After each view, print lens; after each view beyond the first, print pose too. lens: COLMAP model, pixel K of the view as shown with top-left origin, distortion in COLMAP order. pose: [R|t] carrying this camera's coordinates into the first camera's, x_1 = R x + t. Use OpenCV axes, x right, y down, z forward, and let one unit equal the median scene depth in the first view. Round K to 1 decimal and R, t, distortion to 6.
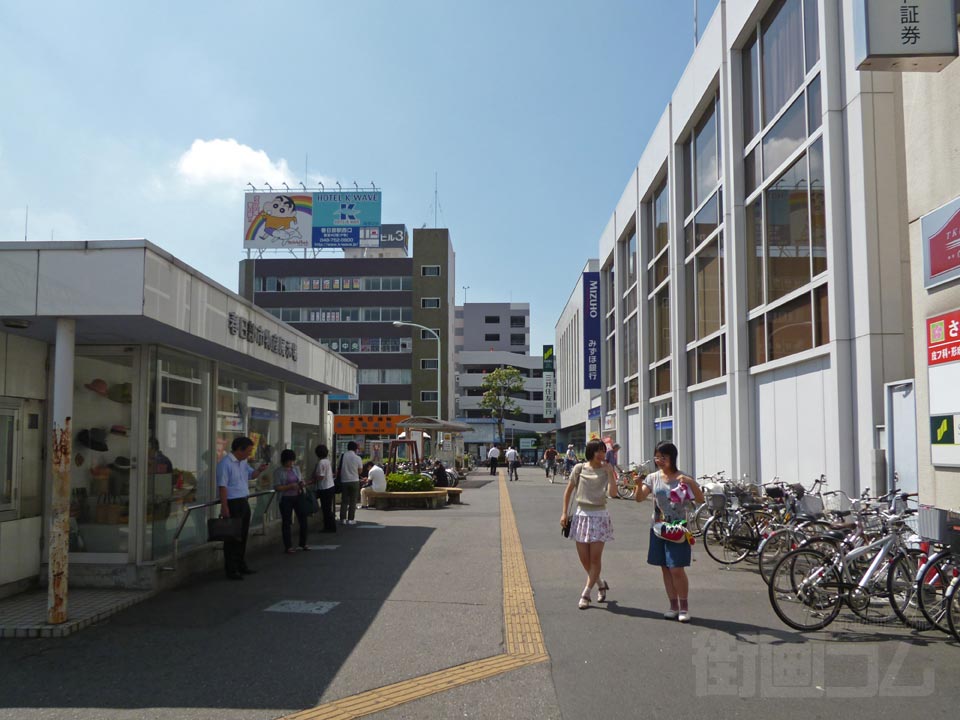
lens RADIAL K [[786.1, 0, 479.9], [0, 786.1, 392.5], [0, 0, 1]] dist [-0.064852, 0.008758]
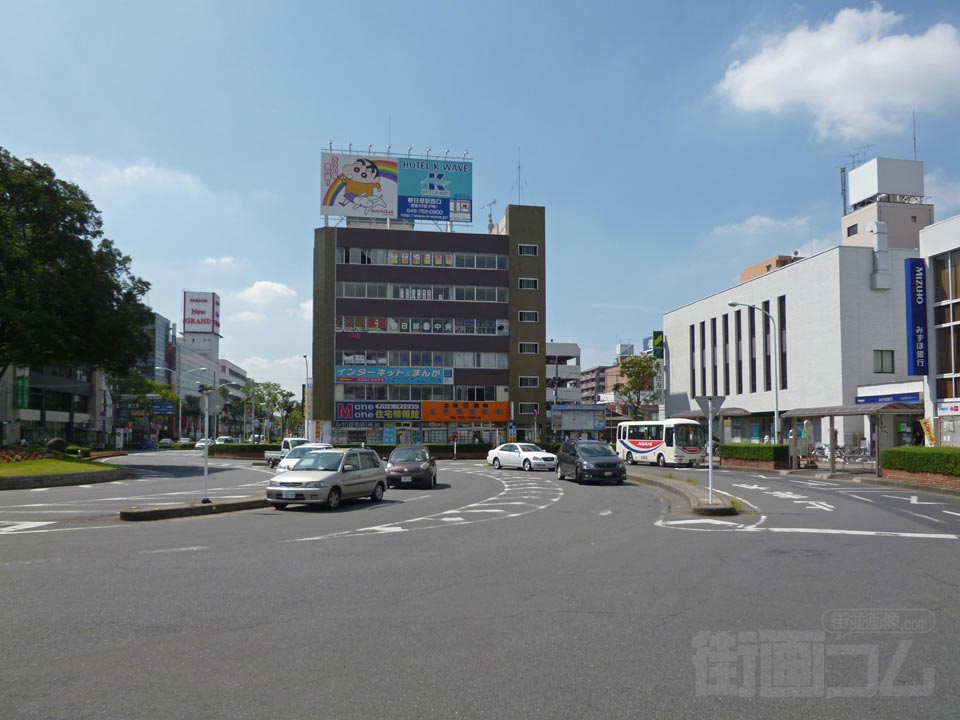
lens RADIAL K [[786.1, 0, 479.9], [0, 786.1, 392.5], [0, 0, 1]] dist [-0.064852, 0.008758]
pose [[0.977444, 0.009747, 0.210968, -0.316254], [-0.012713, 0.999838, 0.012708, 0.006238], [-0.210810, -0.015103, 0.977410, 0.080988]]
